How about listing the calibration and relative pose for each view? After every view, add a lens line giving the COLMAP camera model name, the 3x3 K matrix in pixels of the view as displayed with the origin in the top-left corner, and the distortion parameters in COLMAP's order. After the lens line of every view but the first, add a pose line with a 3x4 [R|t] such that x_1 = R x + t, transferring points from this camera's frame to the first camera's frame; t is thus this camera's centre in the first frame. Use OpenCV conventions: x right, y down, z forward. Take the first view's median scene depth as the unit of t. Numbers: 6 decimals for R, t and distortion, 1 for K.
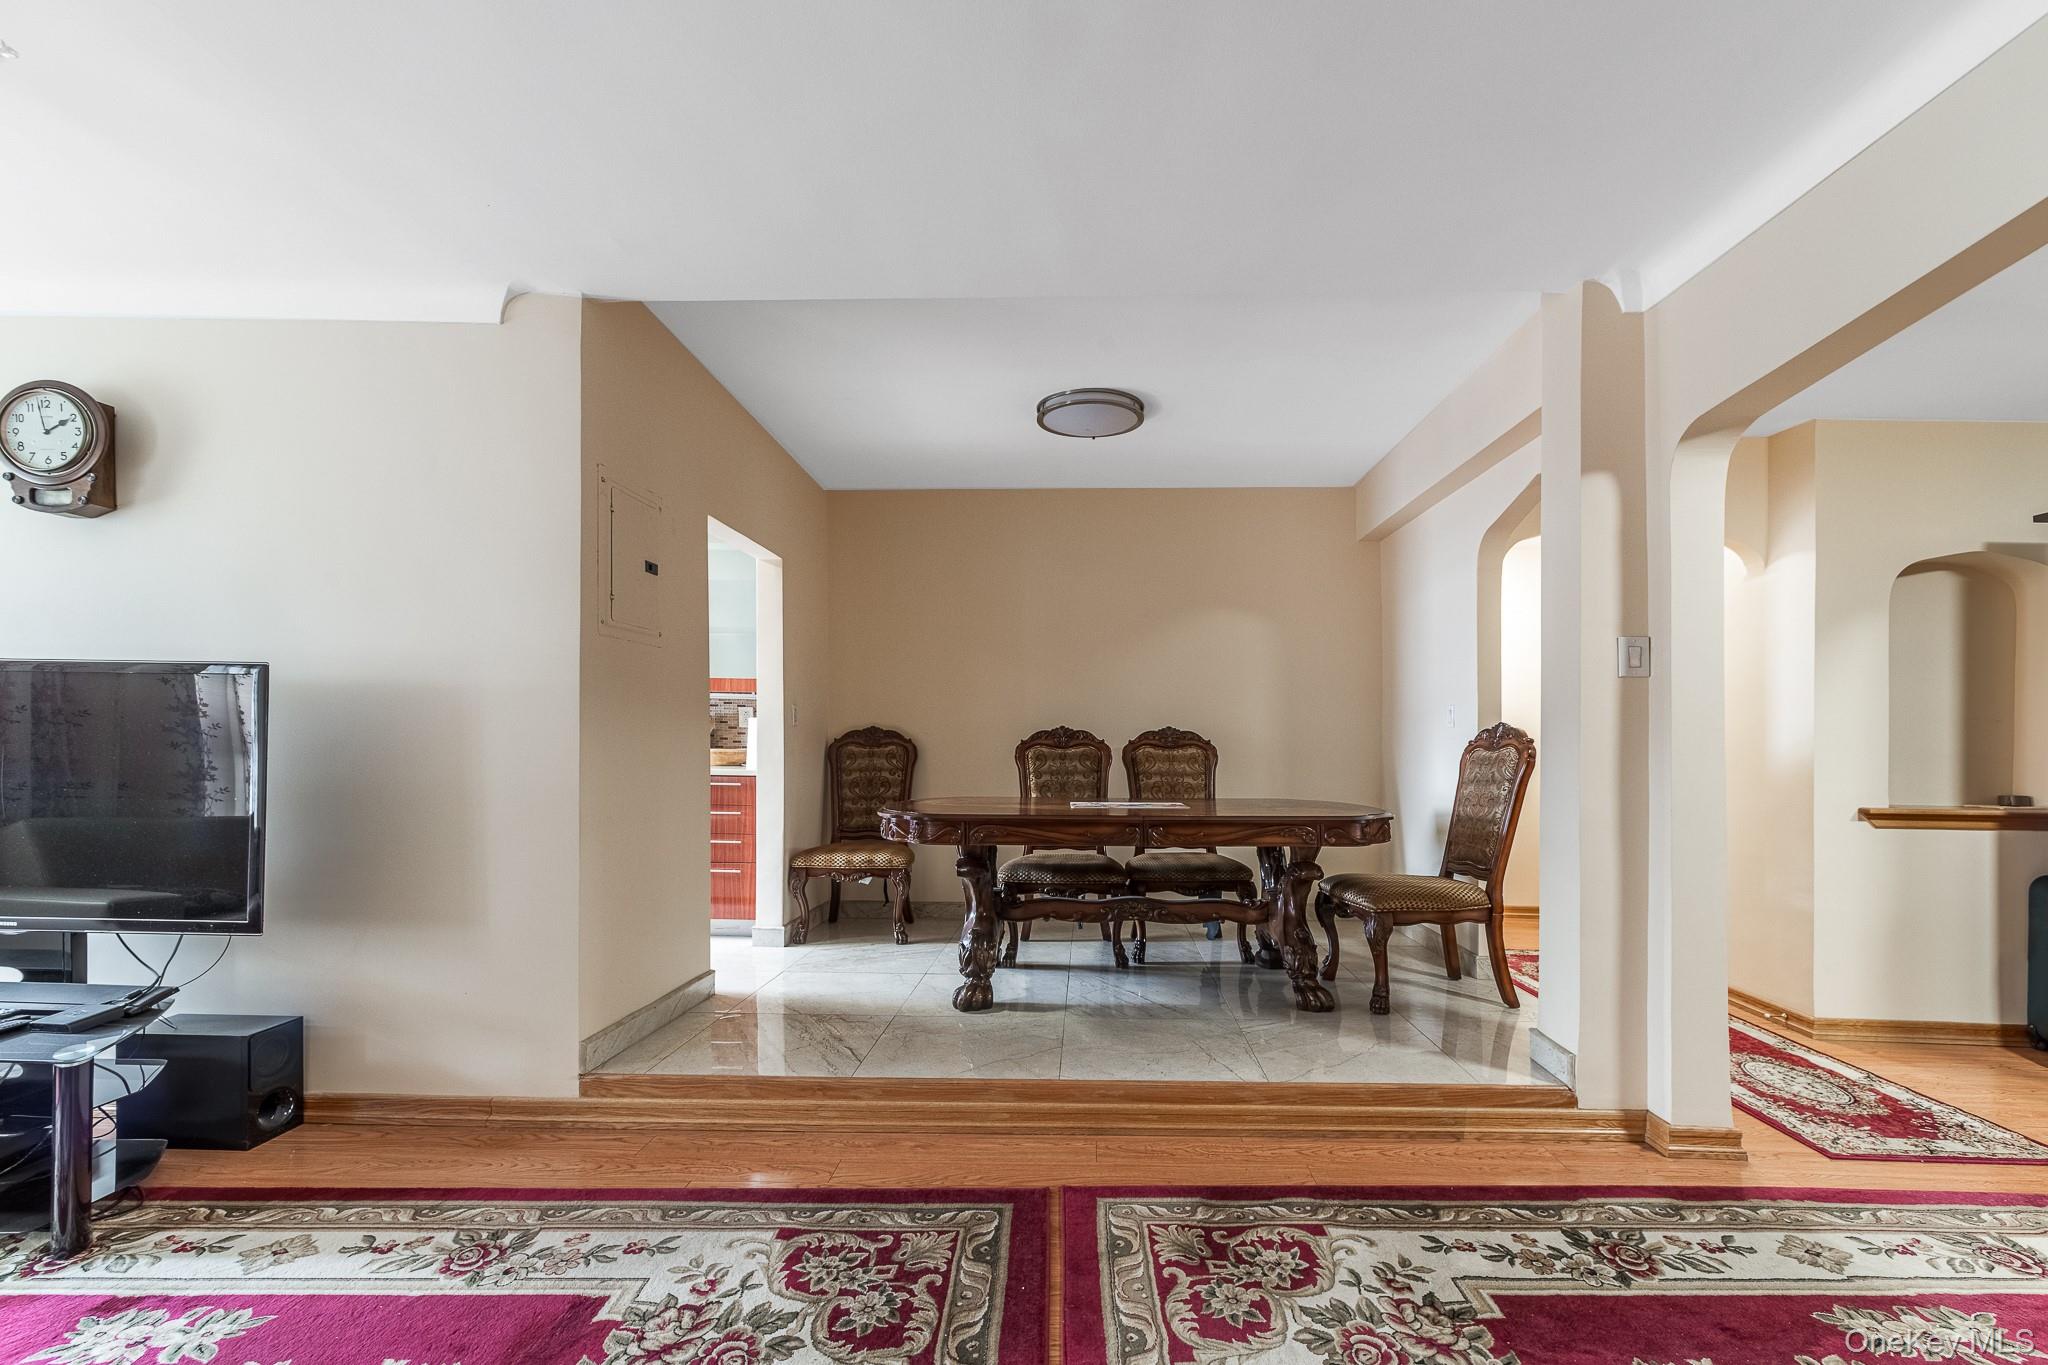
lens RADIAL K [[914.2, 0, 1064.4], [0, 914.2, 746.6], [0, 0, 1]] dist [0.012065, -0.003841]
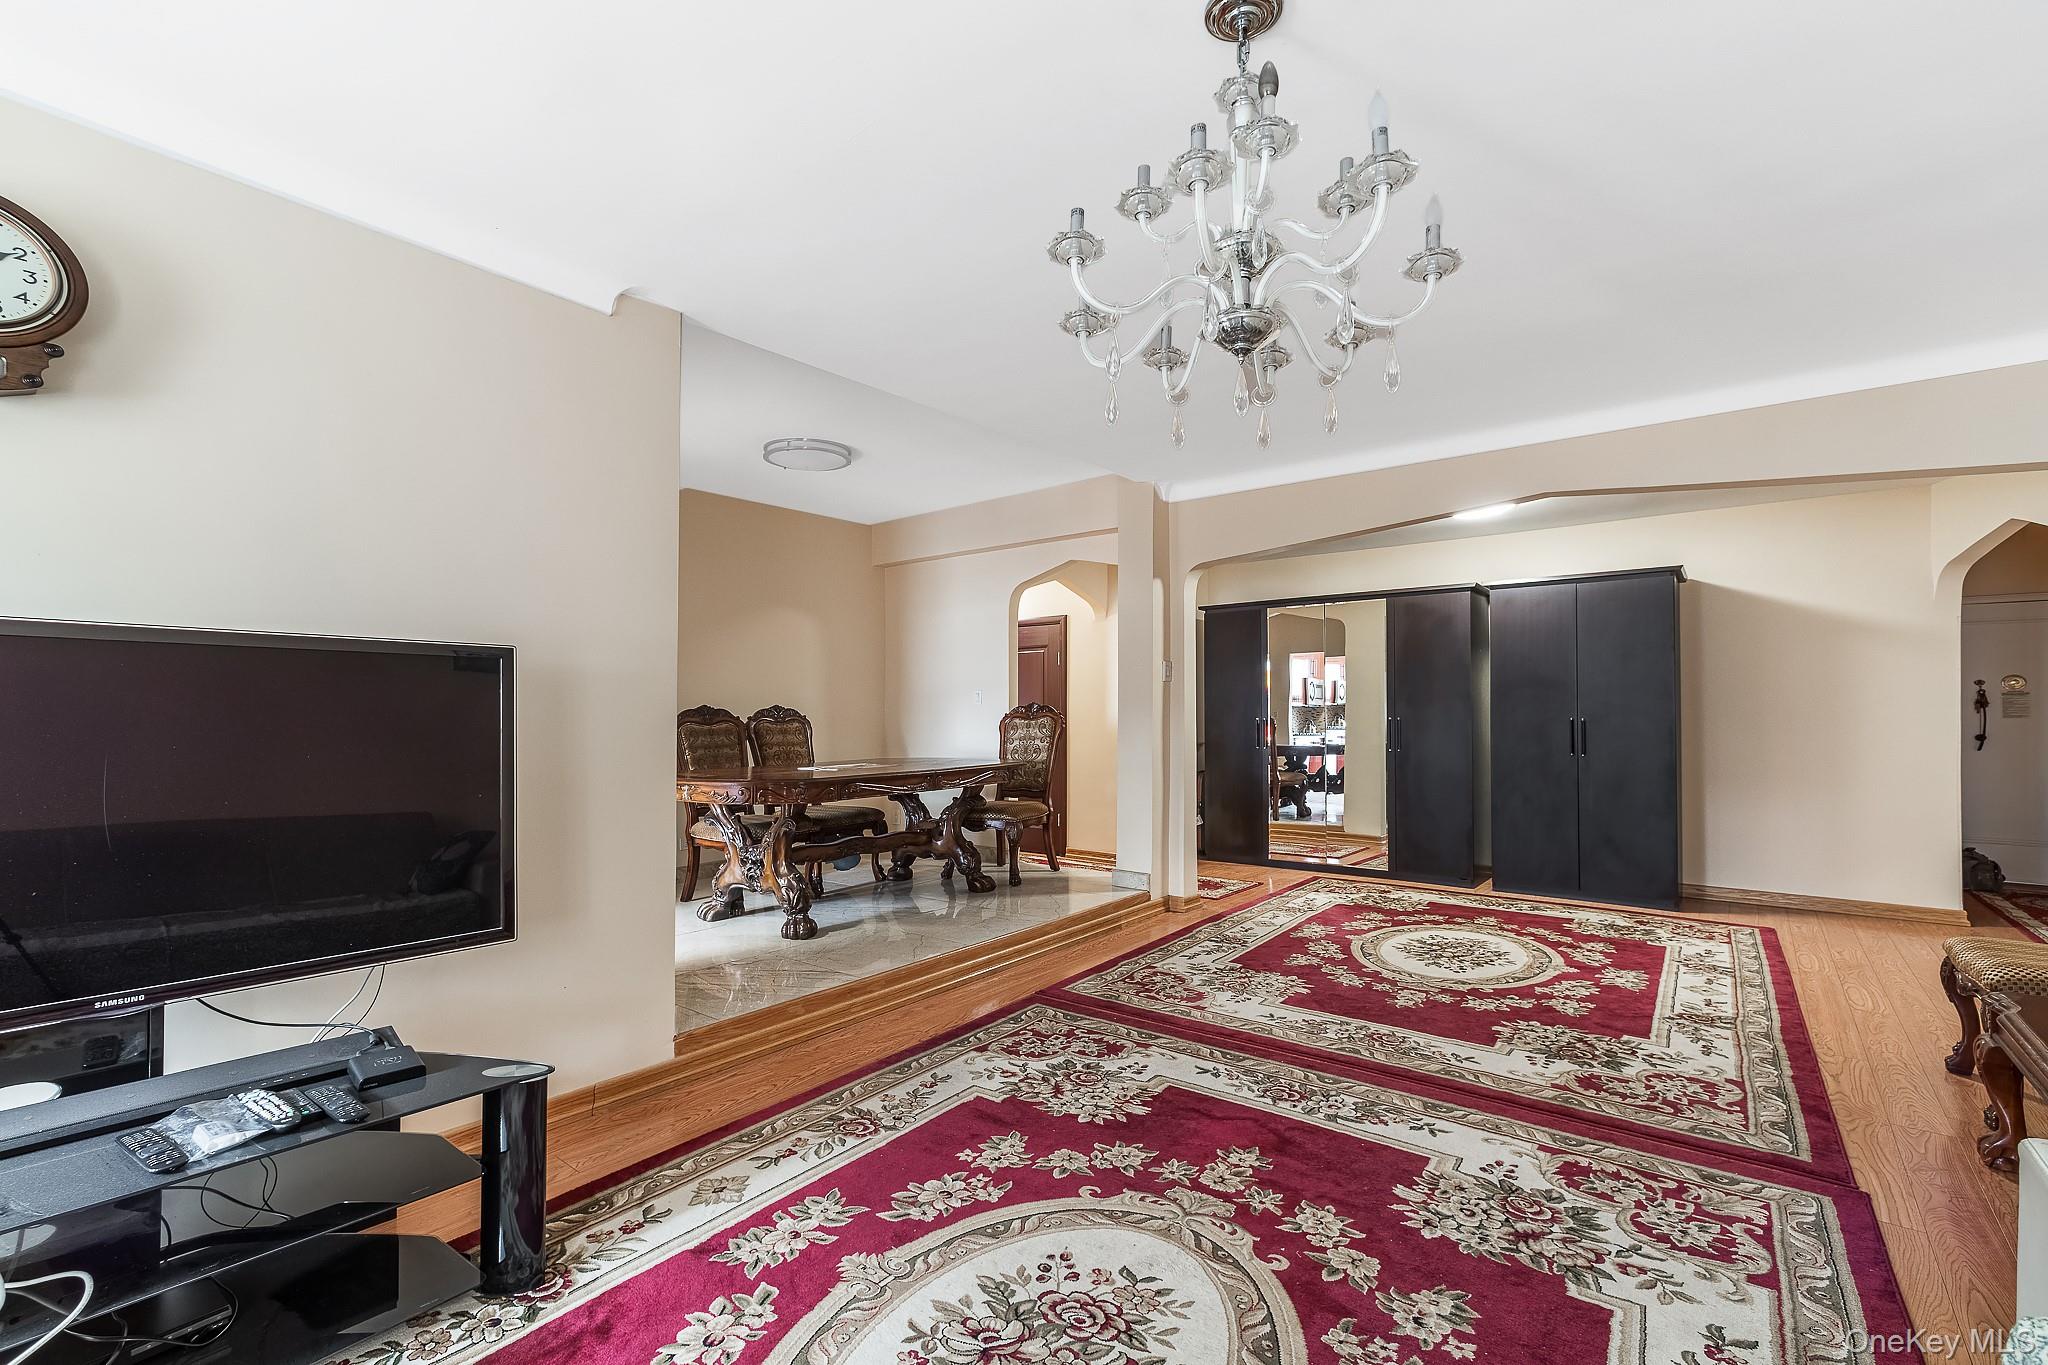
lens RADIAL K [[908.3, 0, 1021.7], [0, 908.3, 715.6], [0, 0, 1]] dist [0.007955, -0.003925]
pose [[0.610291, -0.013810, 0.792057, -1.187978], [0.016885, 0.999848, 0.004423, -0.014437], [-0.791998, 0.010675, 0.610431, 0.032962]]
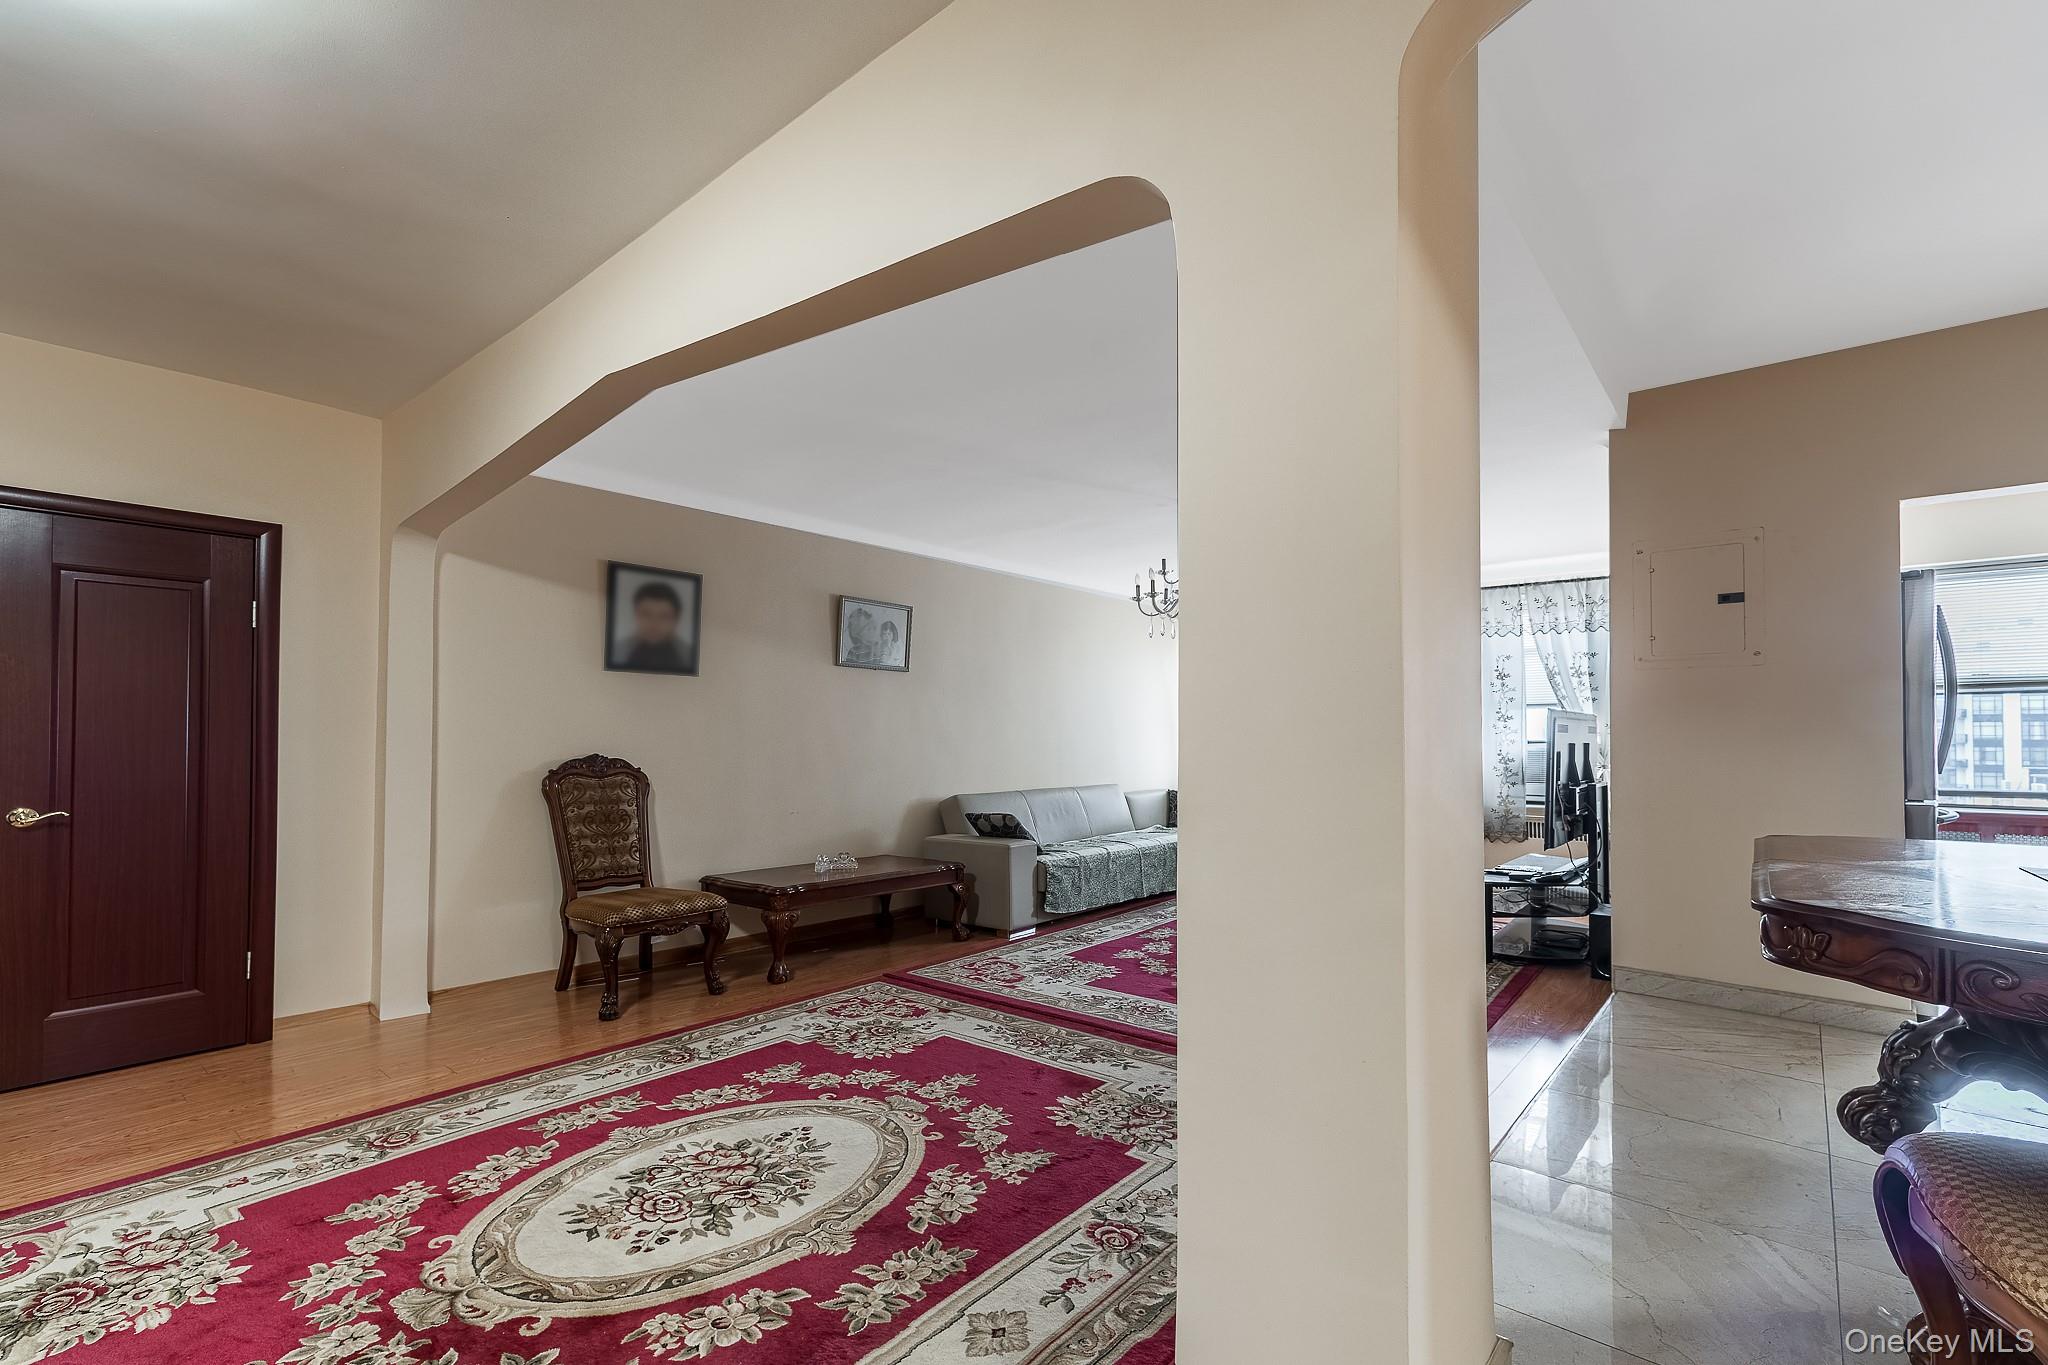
lens RADIAL K [[908.3, 0, 1021.7], [0, 908.3, 715.6], [0, 0, 1]] dist [0.007955, -0.003925]
pose [[-0.636776, -0.036852, -0.770168, 1.199163], [-0.021003, 0.999316, -0.030451, 0.003447], [0.770763, -0.003215, -0.637114, 1.268756]]
